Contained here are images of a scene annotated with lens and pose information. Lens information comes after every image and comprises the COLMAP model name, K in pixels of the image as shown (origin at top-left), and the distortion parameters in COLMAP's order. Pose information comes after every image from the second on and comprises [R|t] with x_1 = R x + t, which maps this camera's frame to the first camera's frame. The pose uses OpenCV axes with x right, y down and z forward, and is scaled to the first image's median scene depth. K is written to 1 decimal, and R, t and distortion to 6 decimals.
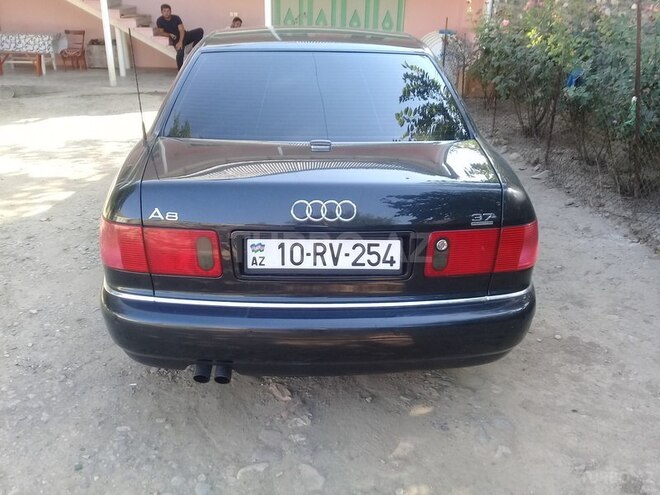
lens RADIAL K [[620.5, 0, 335.4], [0, 620.5, 246.5], [0, 0, 1]] dist [-0.019059, 0.000000]
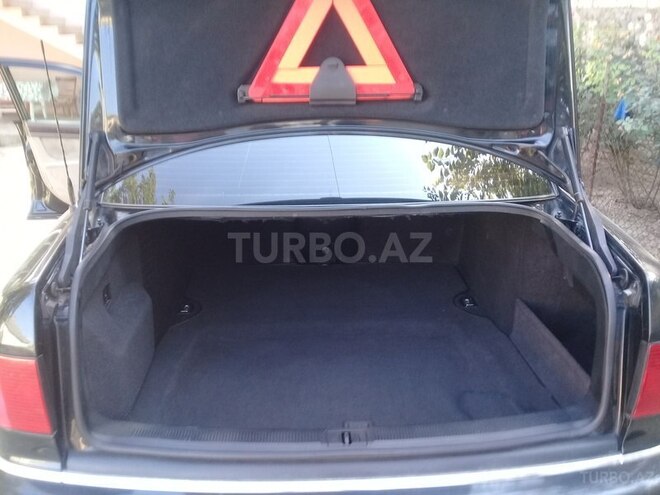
lens RADIAL K [[620.5, 0, 330.0], [0, 620.5, 248.6], [0, 0, 1]] dist [-0.019059, 0.000000]
pose [[0.999716, -0.020345, -0.012397, -0.013766], [0.019497, 0.997695, -0.064990, -0.036733], [0.013691, 0.064729, 0.997809, 0.172169]]
